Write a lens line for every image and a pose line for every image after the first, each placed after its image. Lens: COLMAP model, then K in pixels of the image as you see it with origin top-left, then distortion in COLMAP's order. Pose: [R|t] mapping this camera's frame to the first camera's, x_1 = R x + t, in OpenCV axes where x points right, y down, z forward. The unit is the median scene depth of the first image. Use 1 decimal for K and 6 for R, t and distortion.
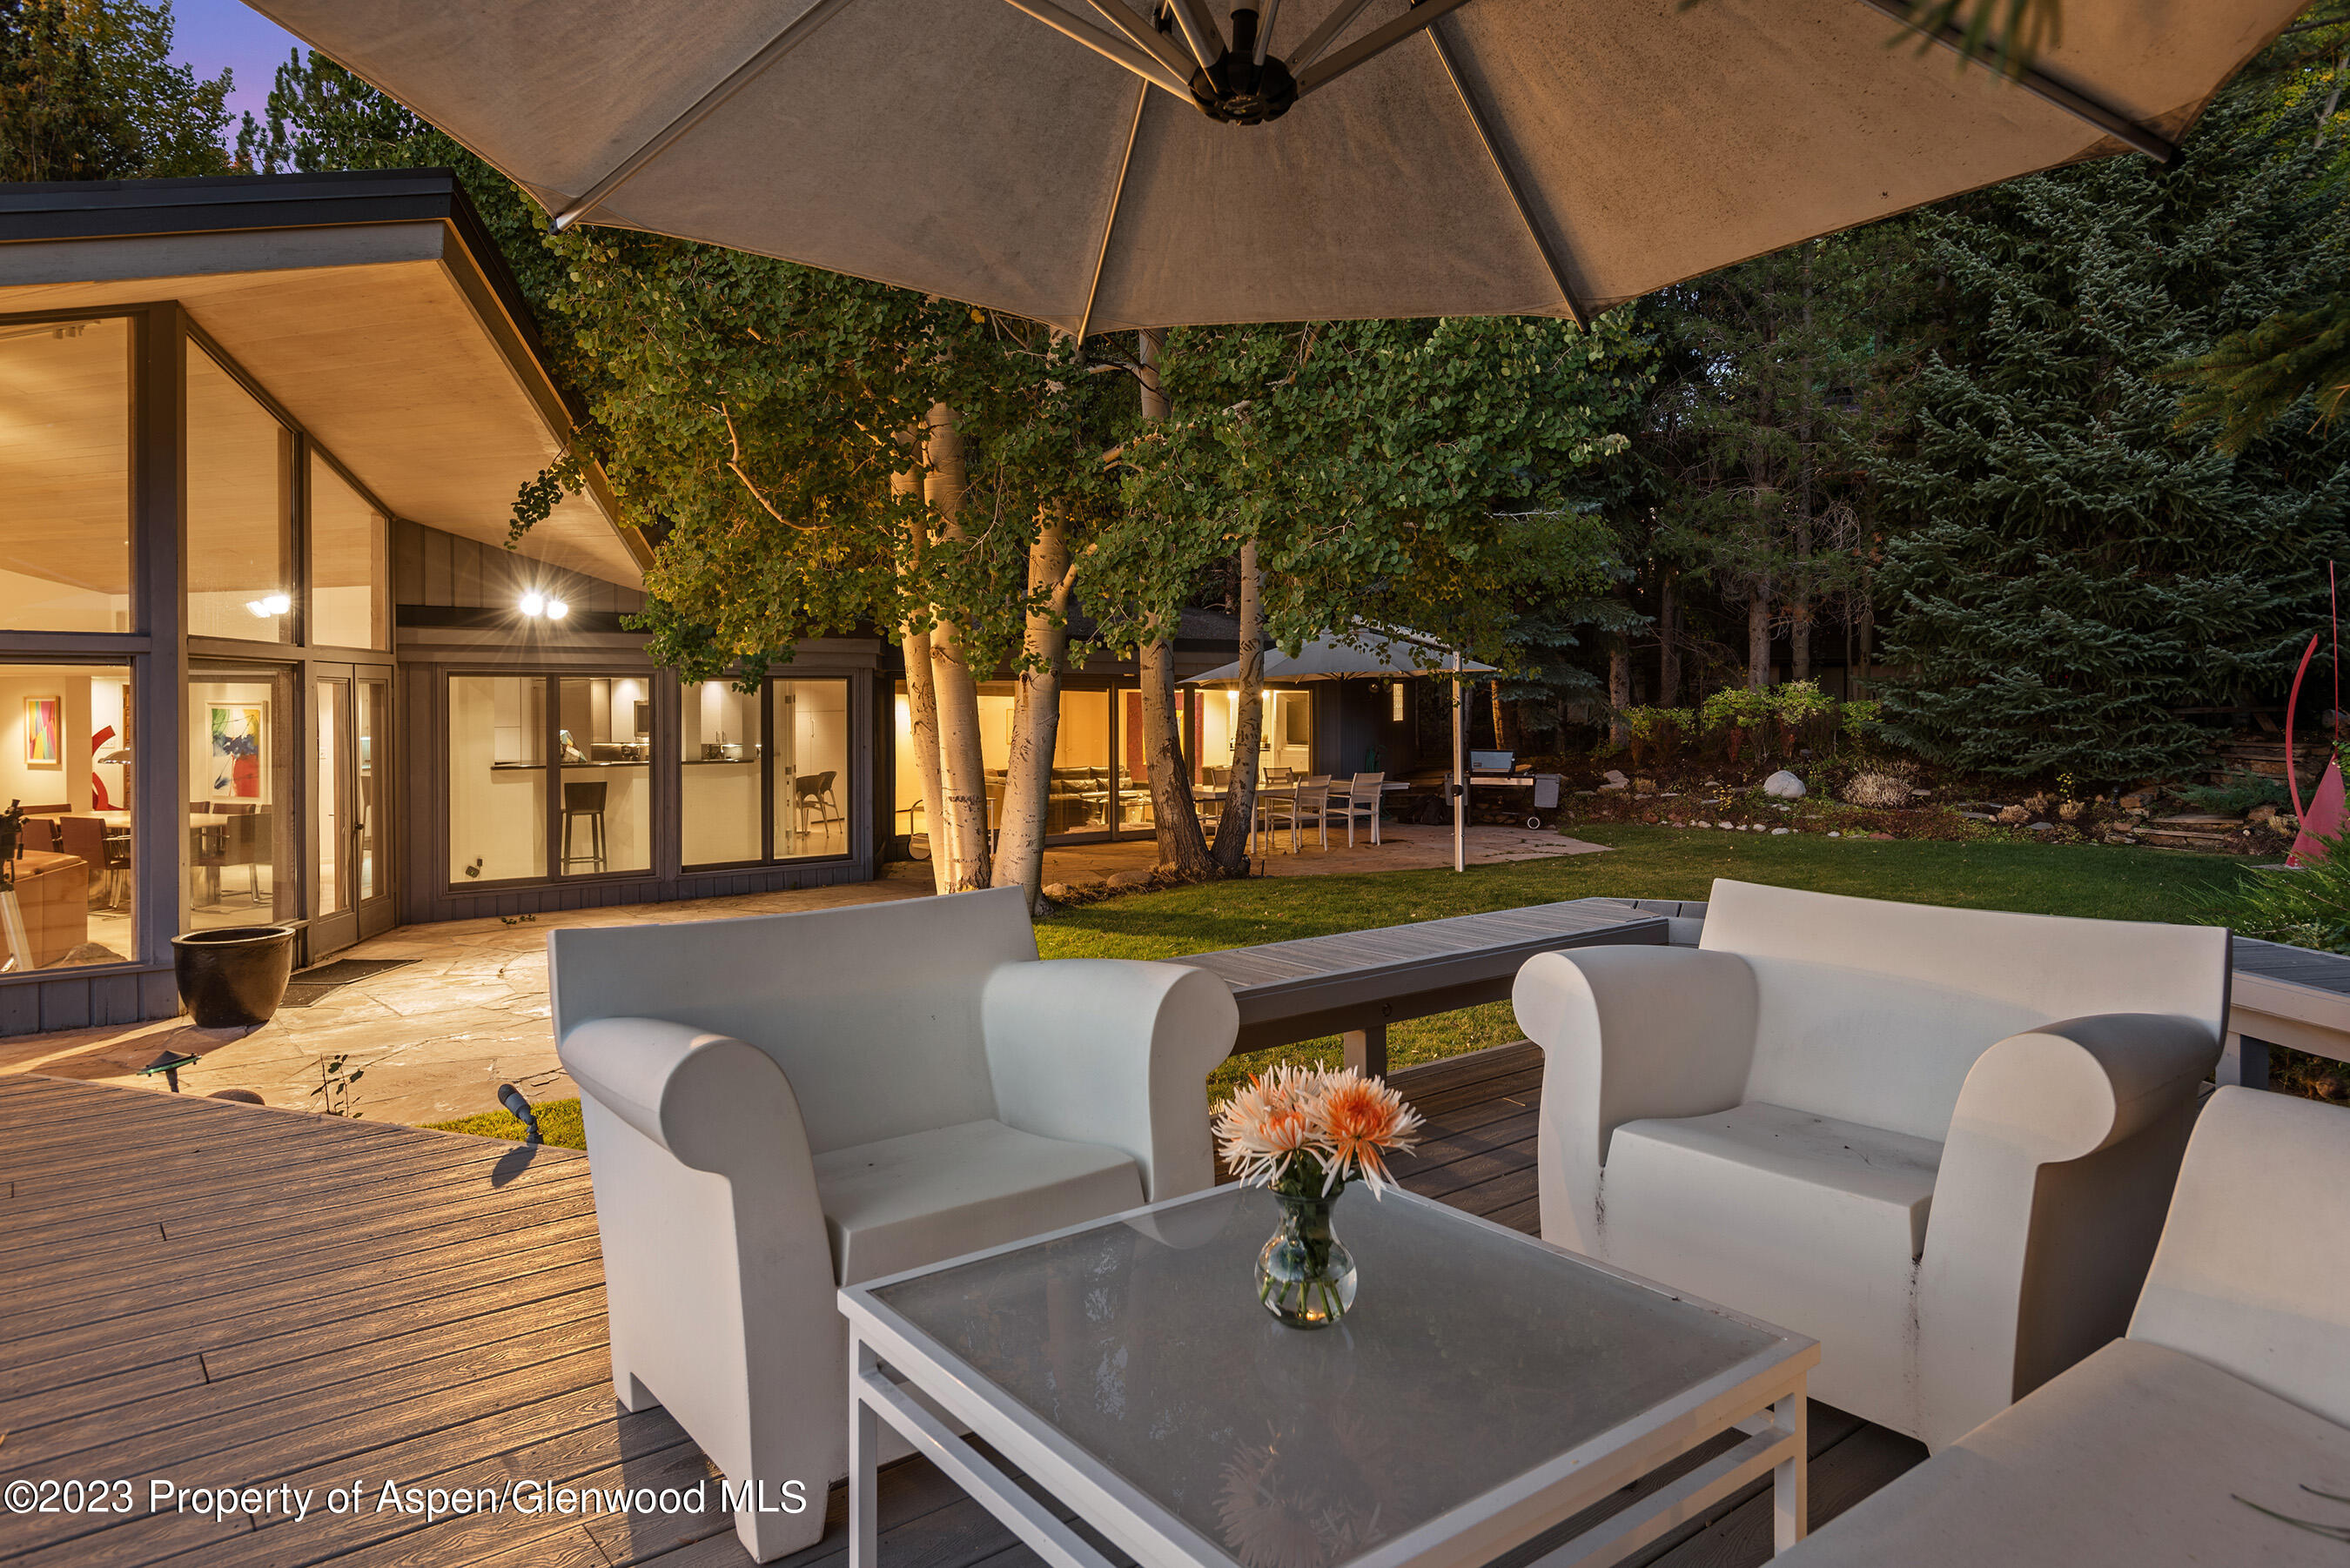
lens RADIAL K [[1468.1, 0, 1218.0], [0, 1468.1, 704.1], [0, 0, 1]] dist [0.020851, -0.004538]
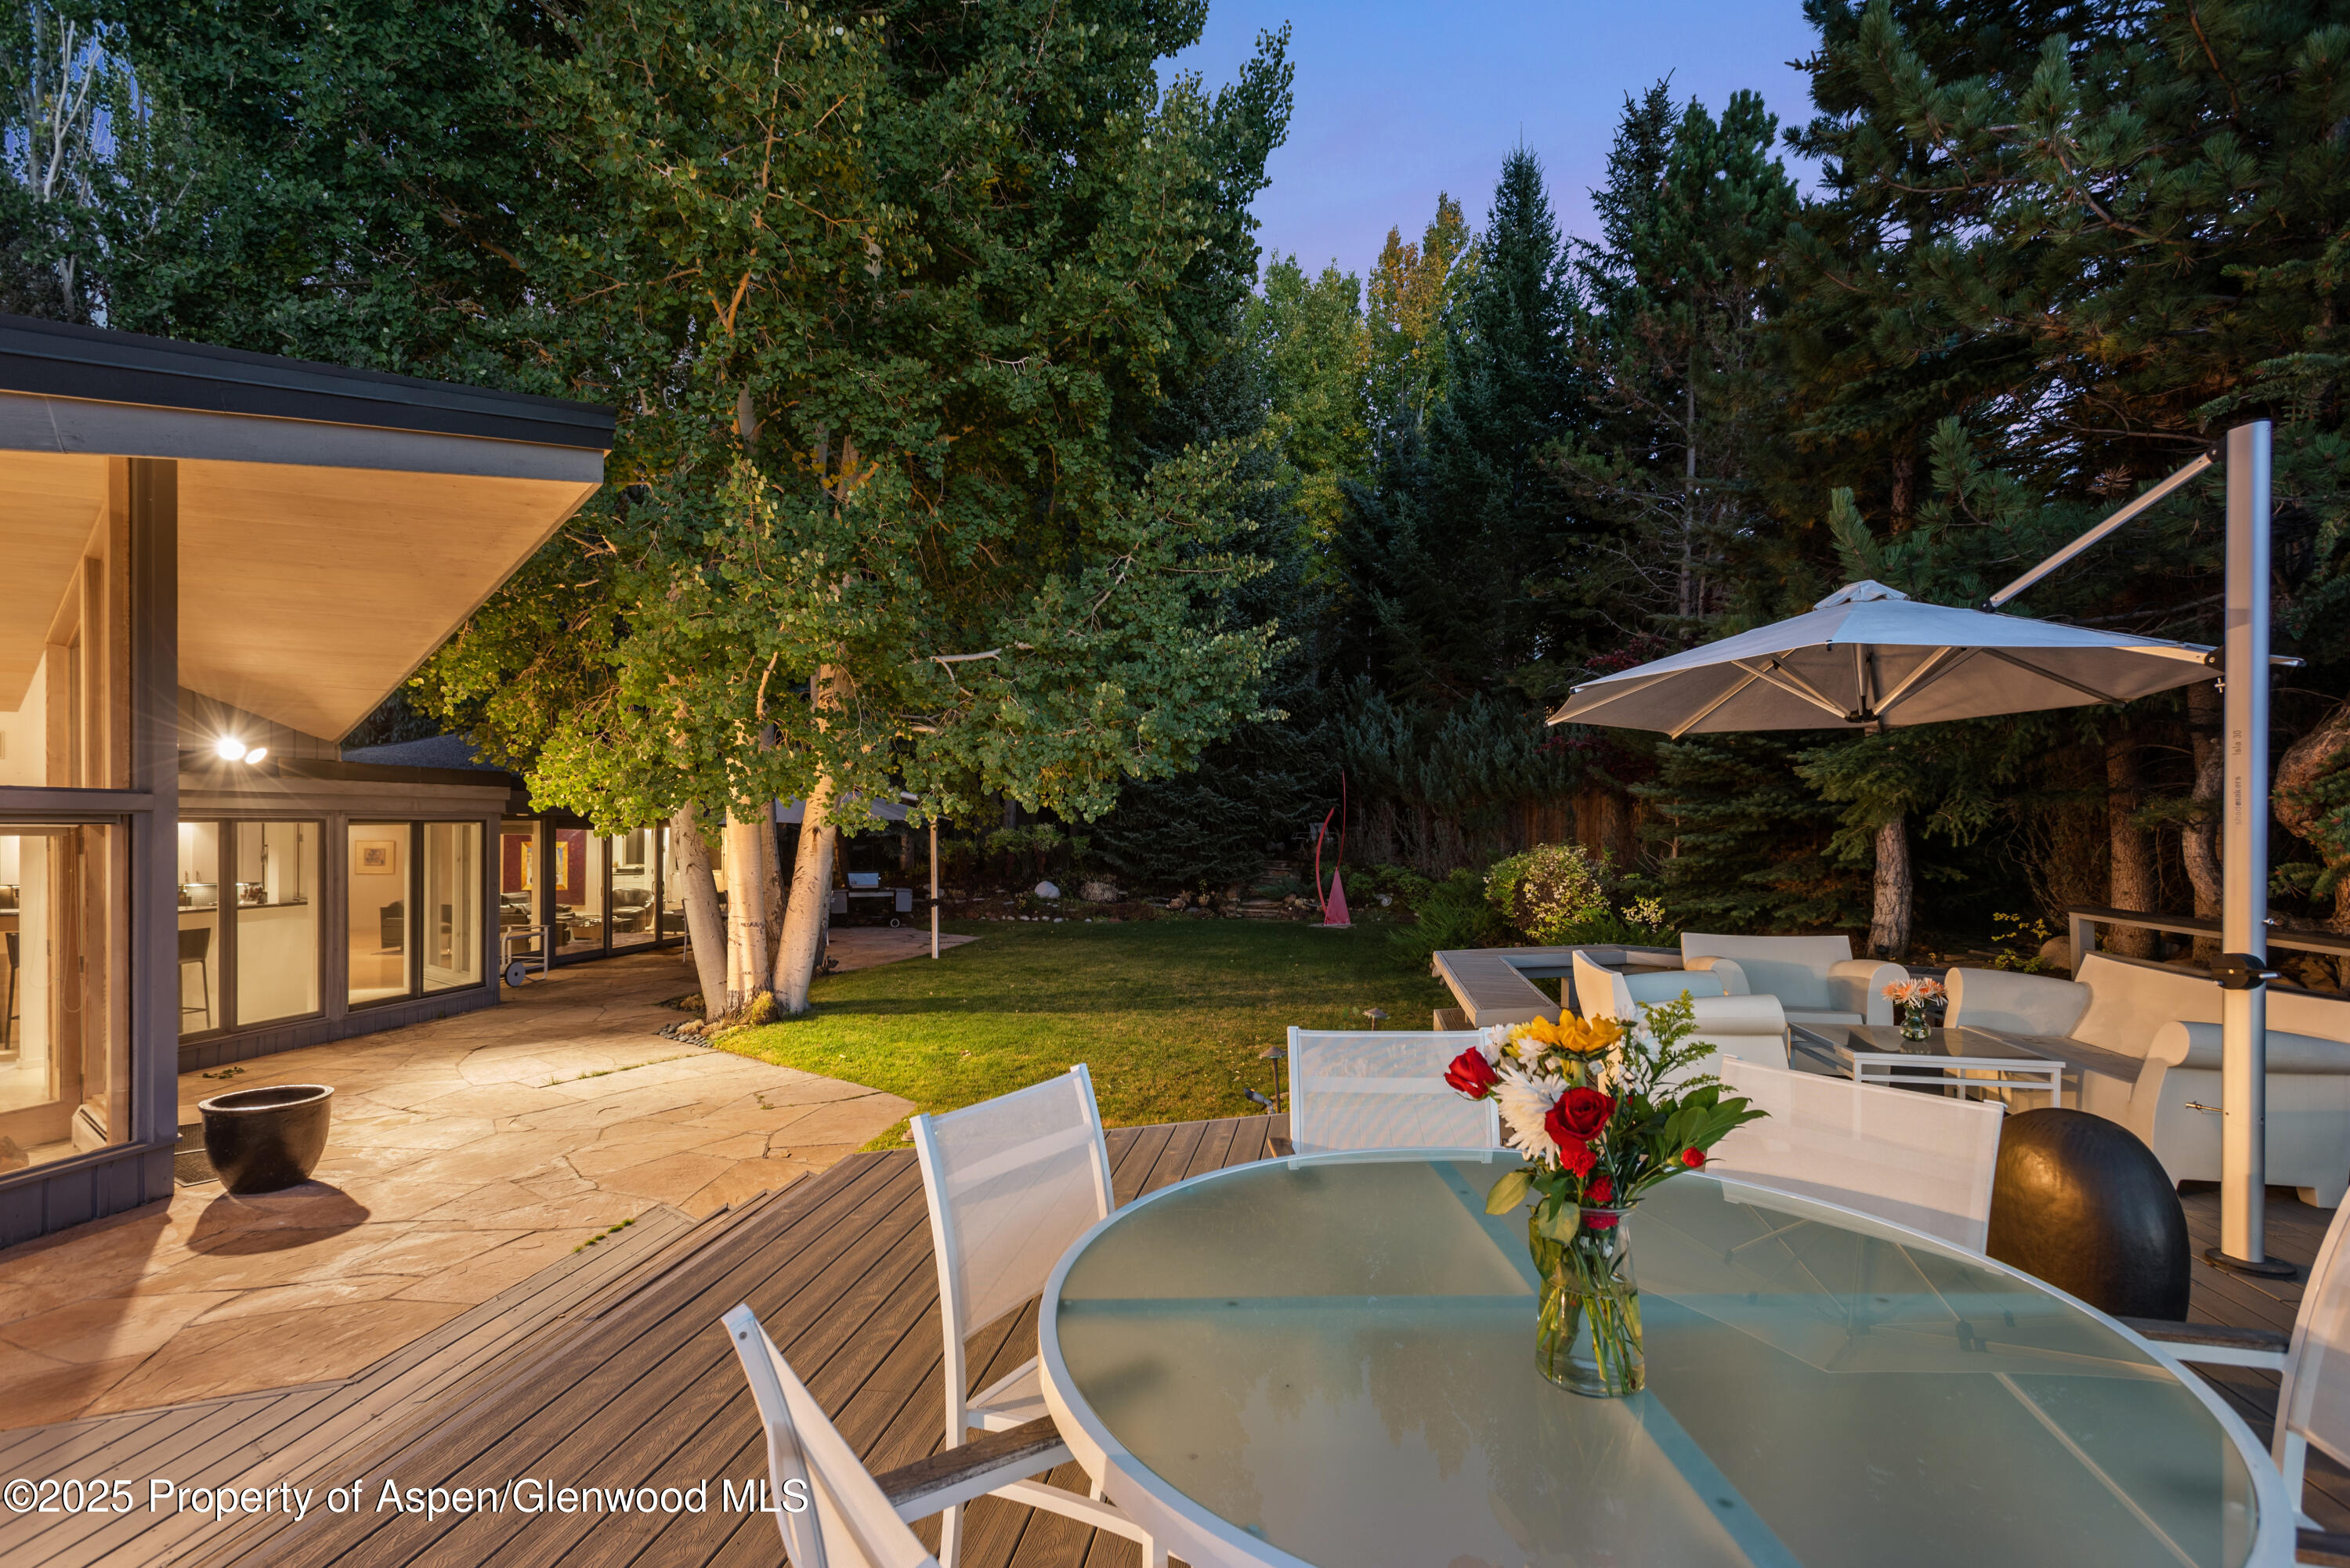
lens RADIAL K [[1122.8, 0, 1206.0], [0, 1122.8, 828.7], [0, 0, 1]] dist [0.018251, 0.000012]
pose [[0.731477, 0.007226, 0.681828, -0.354927], [-0.010150, 0.999948, 0.000291, -0.015028], [-0.681790, -0.007133, 0.731513, 0.007622]]
